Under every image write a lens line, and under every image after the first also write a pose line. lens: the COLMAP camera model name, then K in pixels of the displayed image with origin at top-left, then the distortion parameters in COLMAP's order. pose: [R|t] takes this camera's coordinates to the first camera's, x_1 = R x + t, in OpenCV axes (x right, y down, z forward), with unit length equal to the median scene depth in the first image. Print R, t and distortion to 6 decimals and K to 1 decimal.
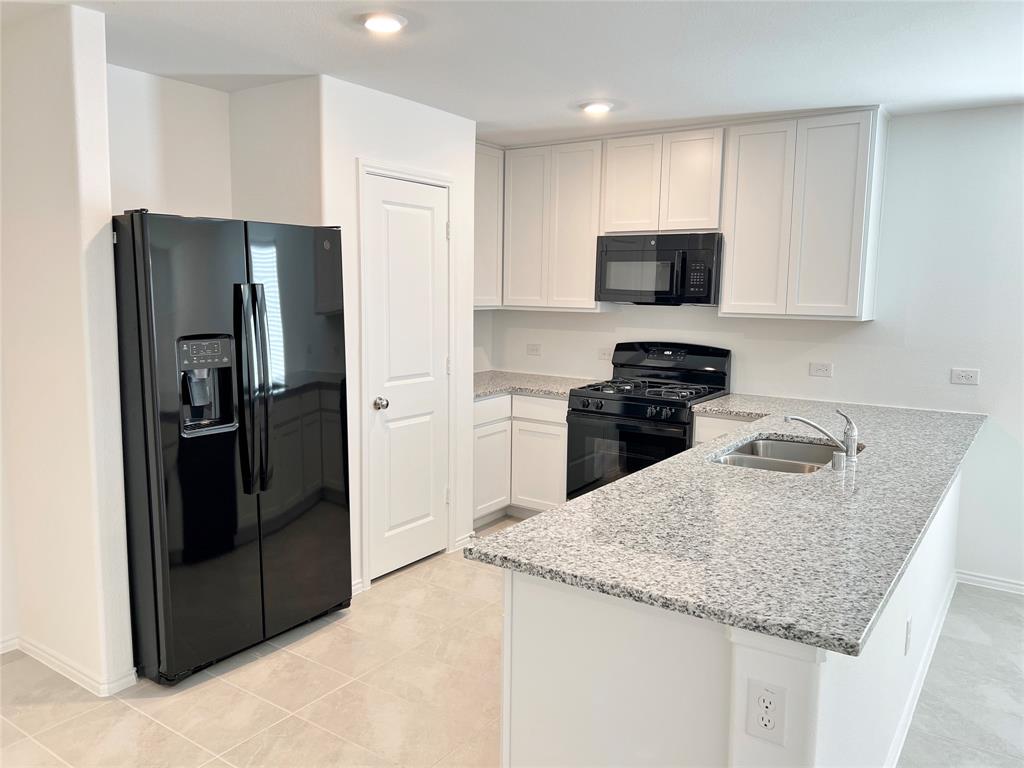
lens RADIAL K [[771.1, 0, 514.0], [0, 771.1, 382.5], [0, 0, 1]] dist [0.032889, 0.001714]
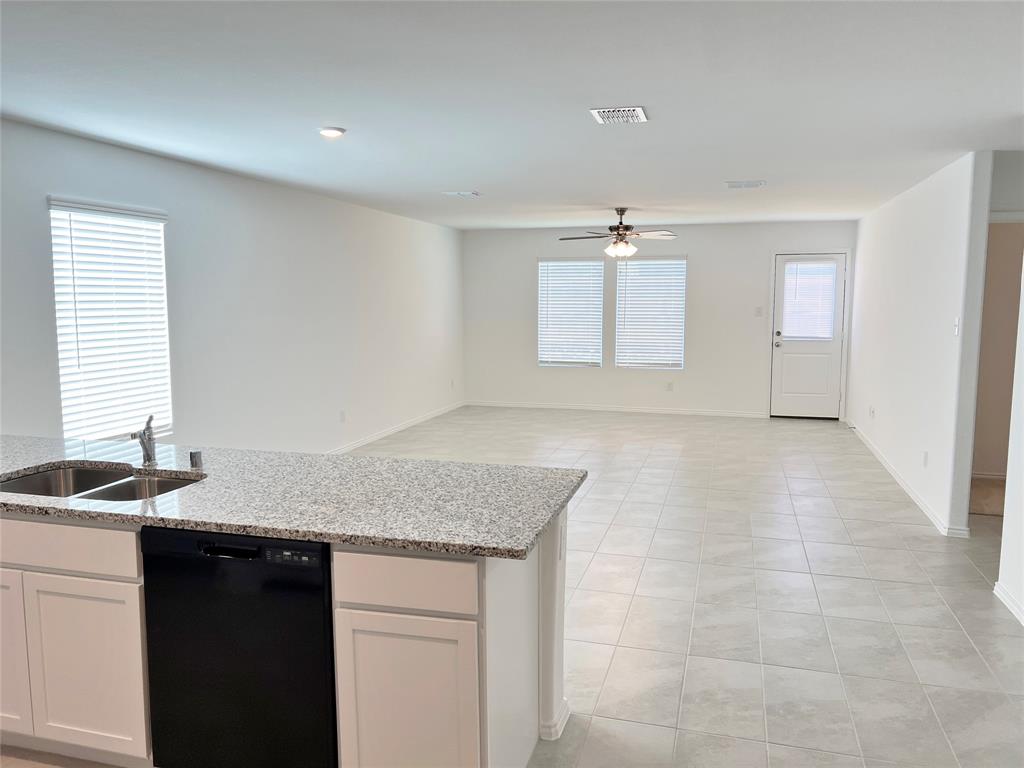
lens RADIAL K [[771.1, 0, 515.0], [0, 771.1, 386.8], [0, 0, 1]] dist [0.032889, 0.001714]
pose [[-0.329714, -0.121327, 0.936252, -0.948898], [0.114895, 0.979180, 0.167351, -0.165397], [-0.937064, 0.162749, -0.308909, 1.228712]]
